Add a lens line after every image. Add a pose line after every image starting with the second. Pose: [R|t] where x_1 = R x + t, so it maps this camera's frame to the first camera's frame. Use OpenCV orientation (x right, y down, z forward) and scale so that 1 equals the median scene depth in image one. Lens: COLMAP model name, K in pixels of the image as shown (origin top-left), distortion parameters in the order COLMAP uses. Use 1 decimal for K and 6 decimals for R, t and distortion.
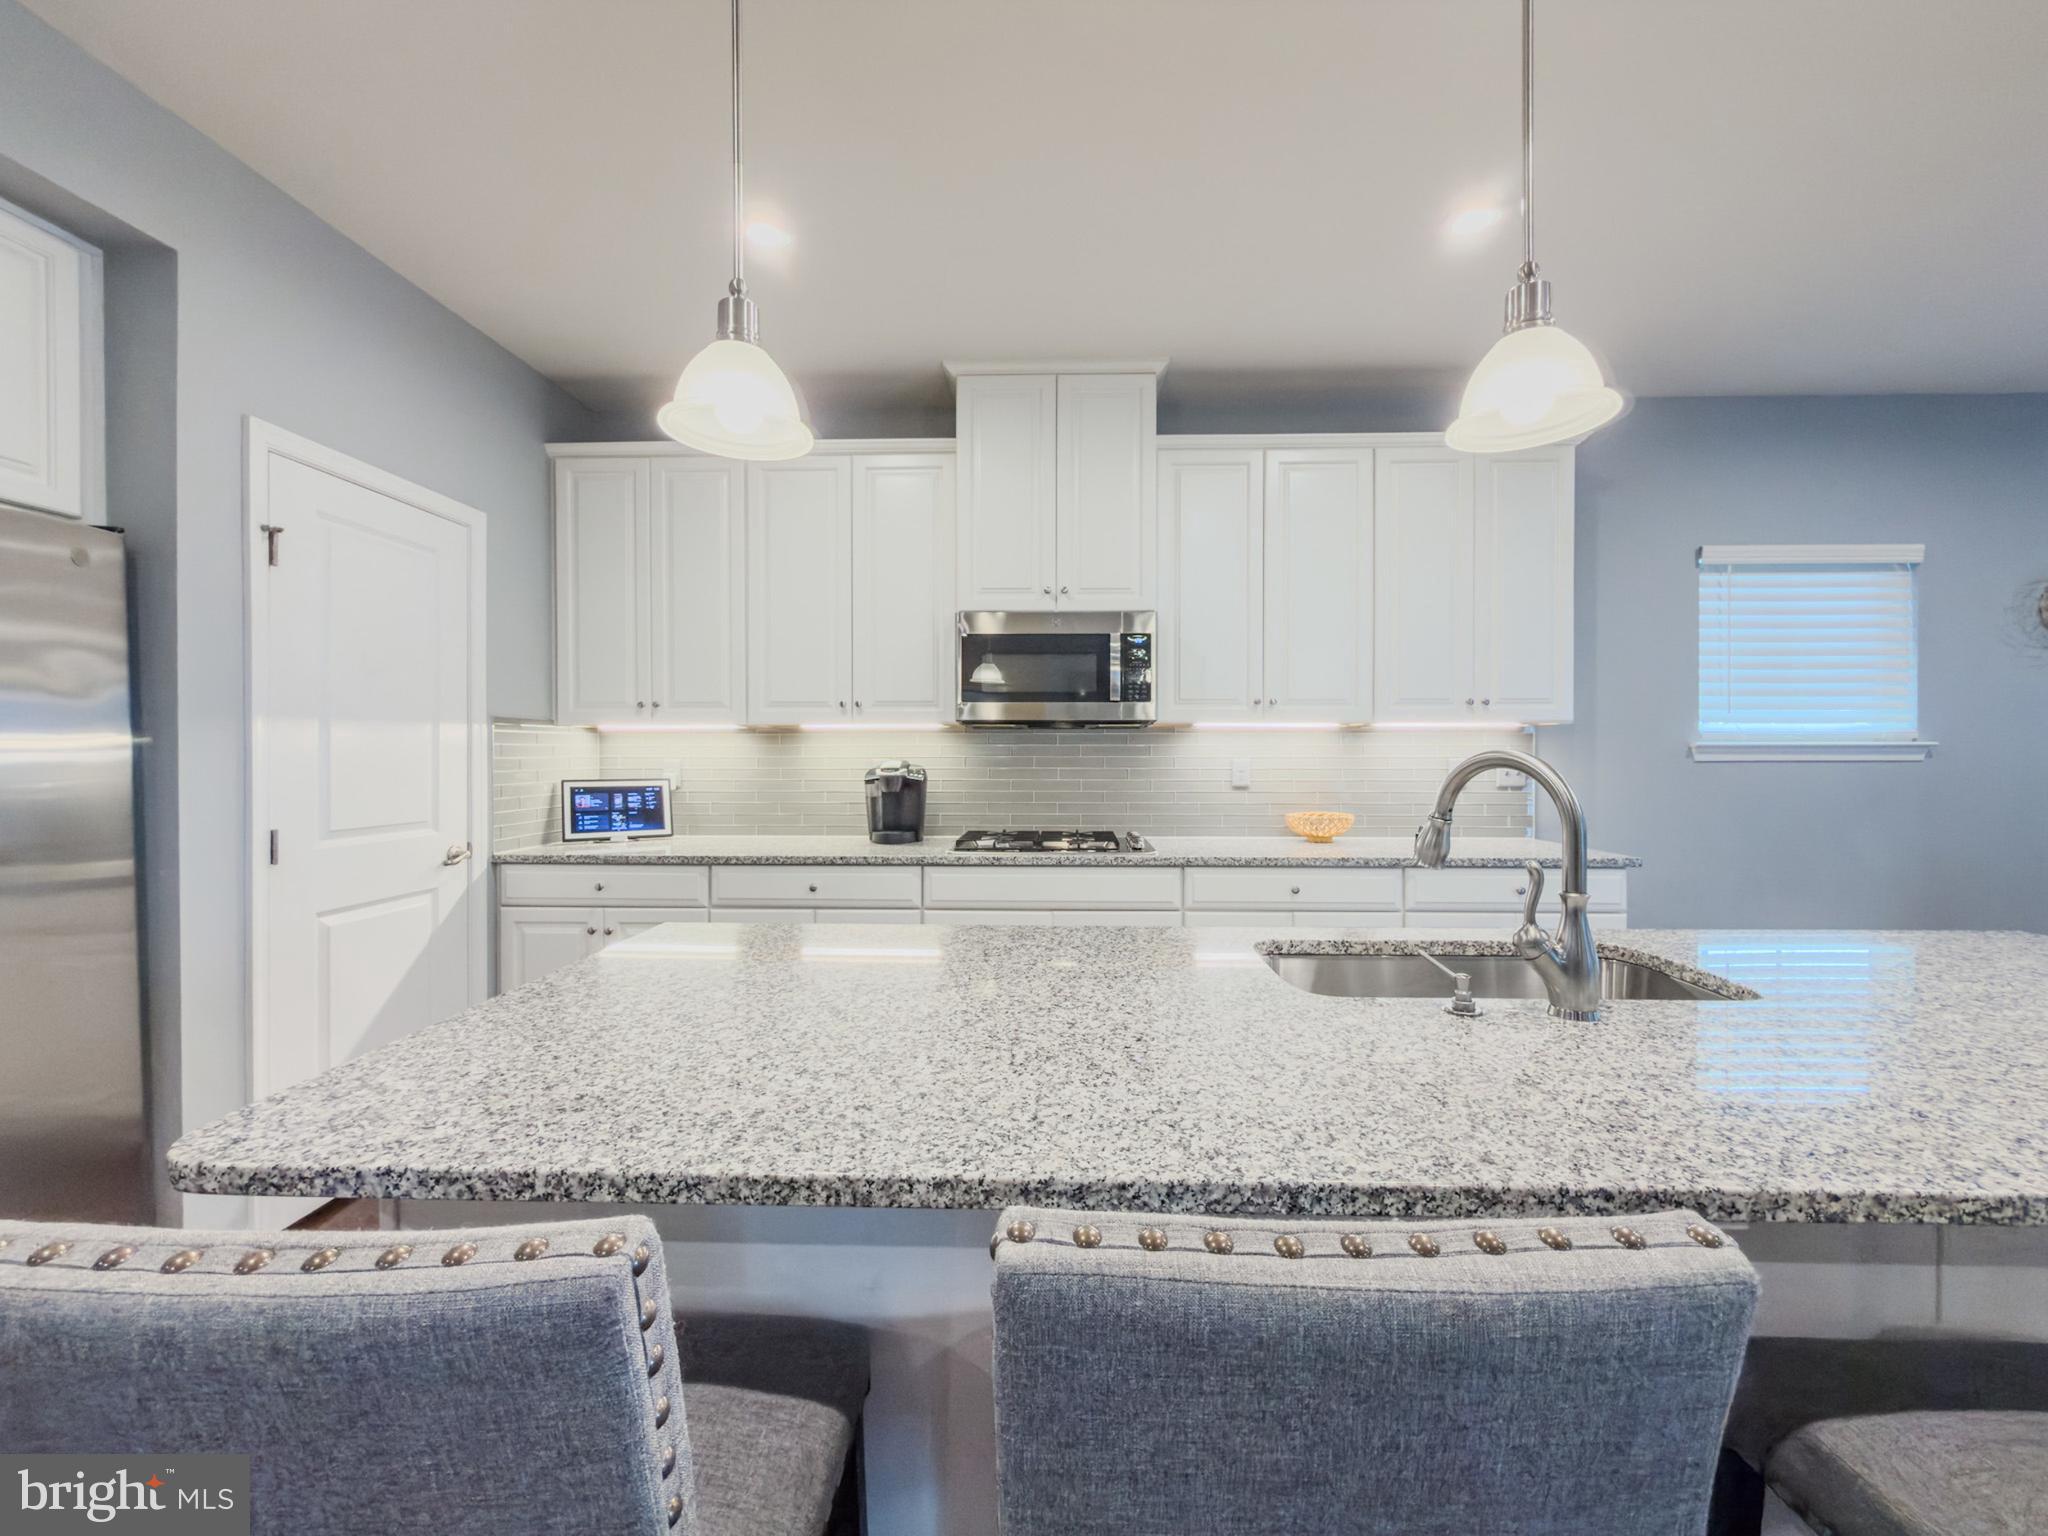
lens RADIAL K [[829.3, 0, 1039.2], [0, 829.3, 757.4], [0, 0, 1]] dist [-0.006352, 0.003160]
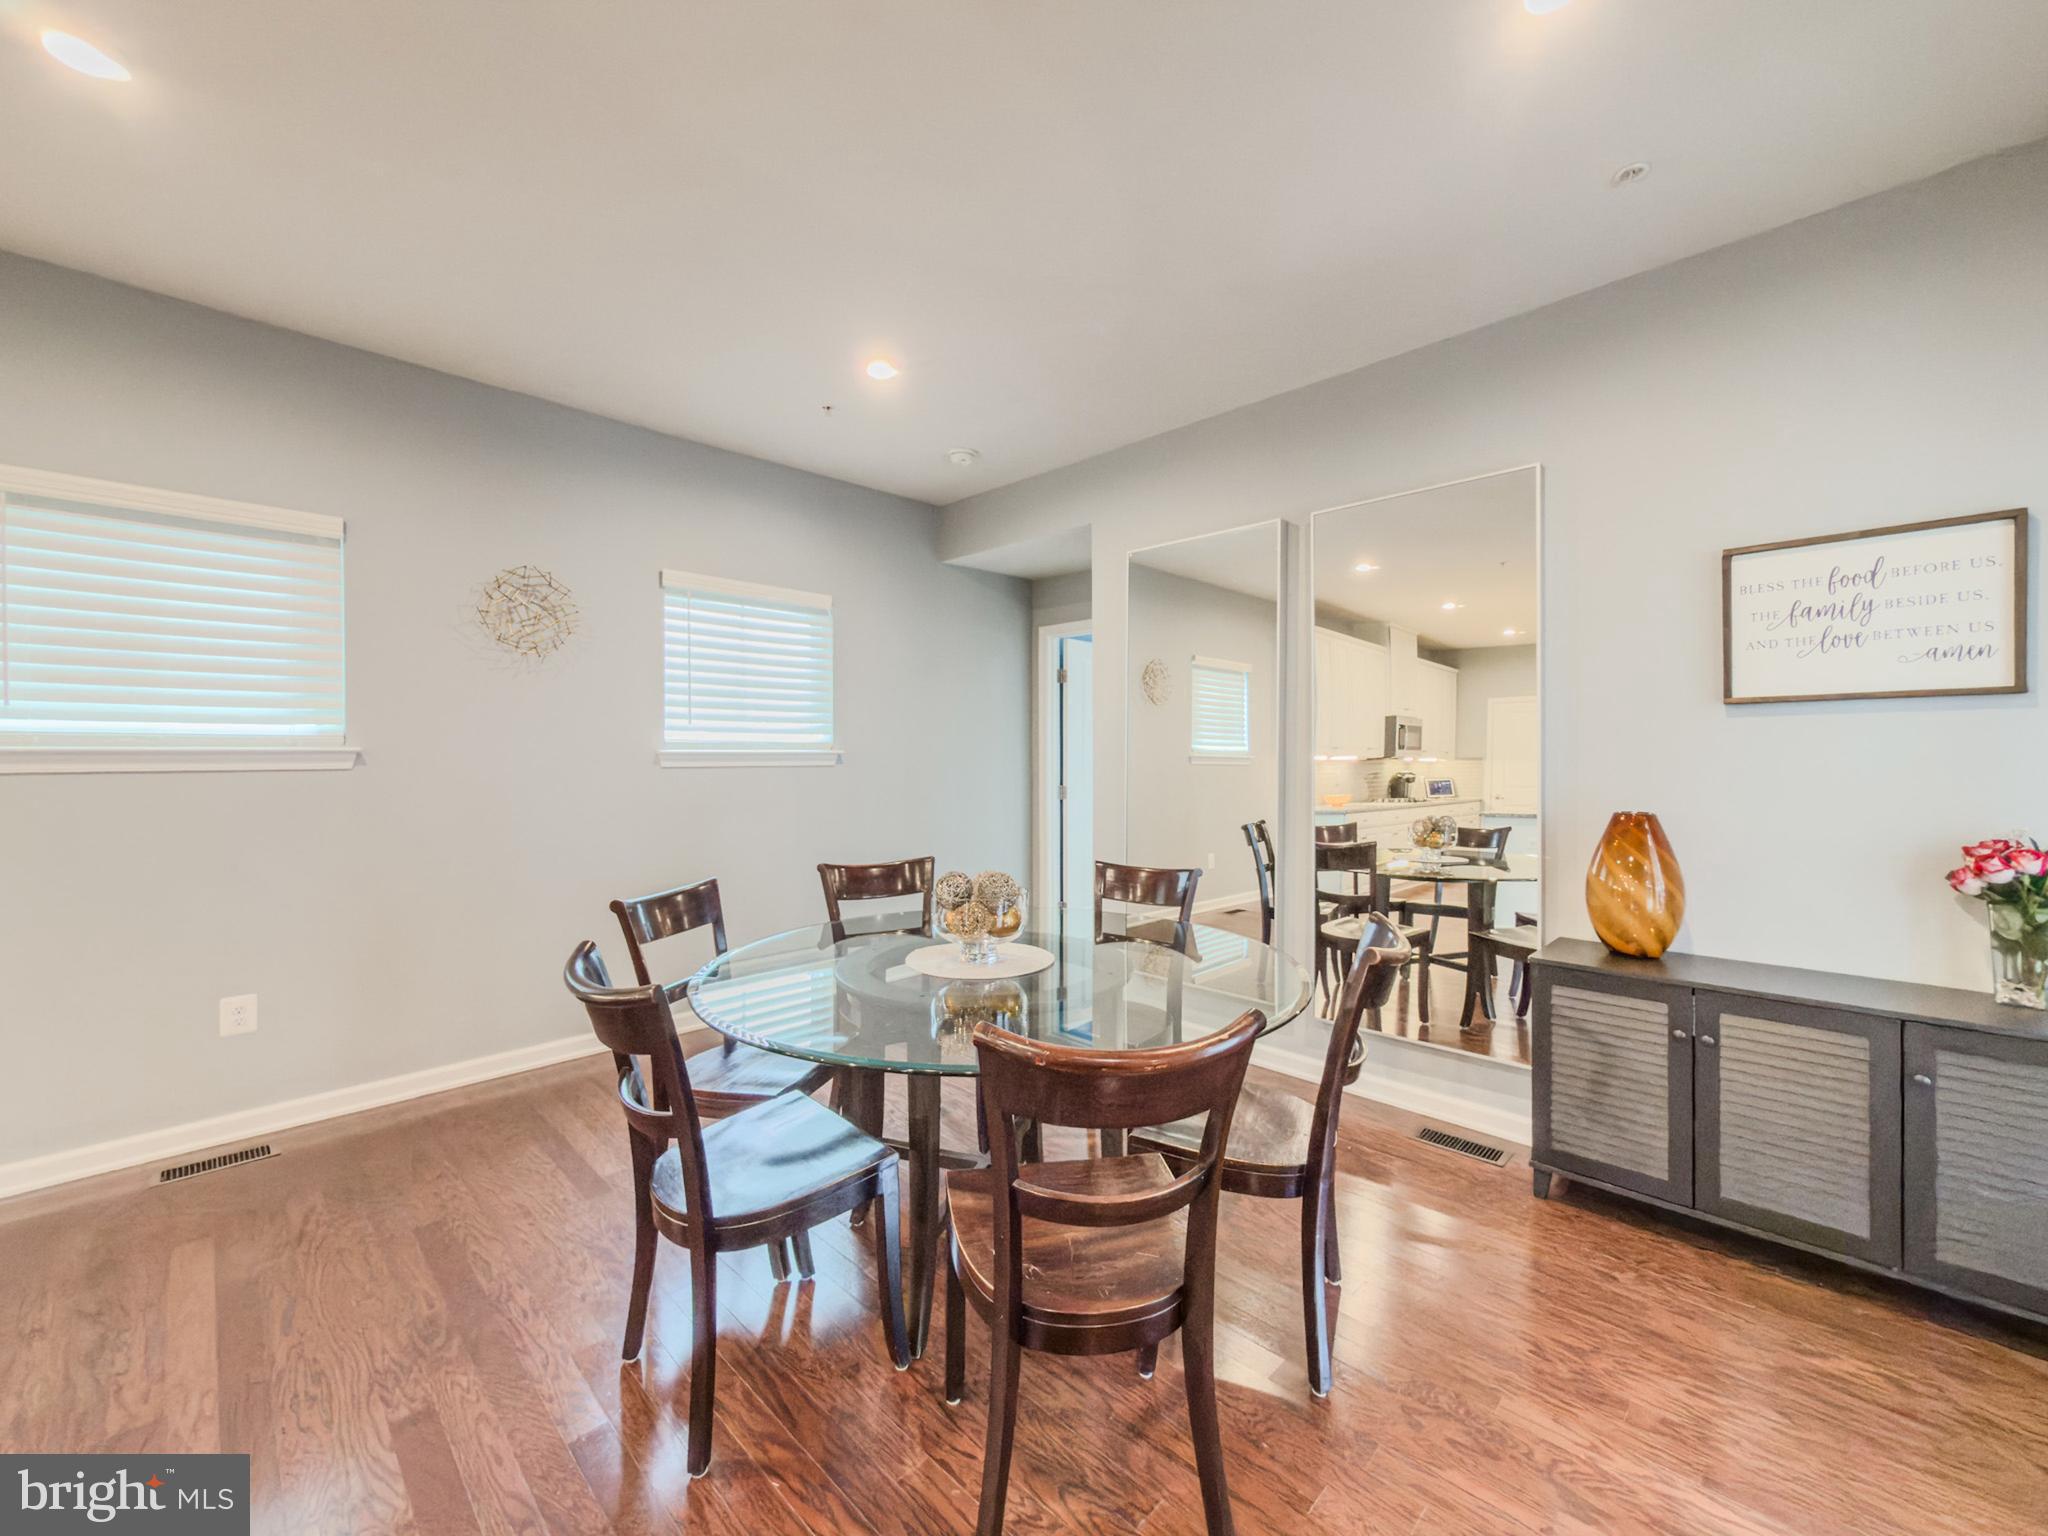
lens RADIAL K [[829.3, 0, 1009.0], [0, 829.3, 761.7], [0, 0, 1]] dist [-0.006352, 0.003160]
pose [[0.649729, -0.000053, 0.760166, 0.350579], [0.003185, 0.999991, -0.002653, 0.000615], [-0.760159, 0.004144, 0.649724, -0.037840]]
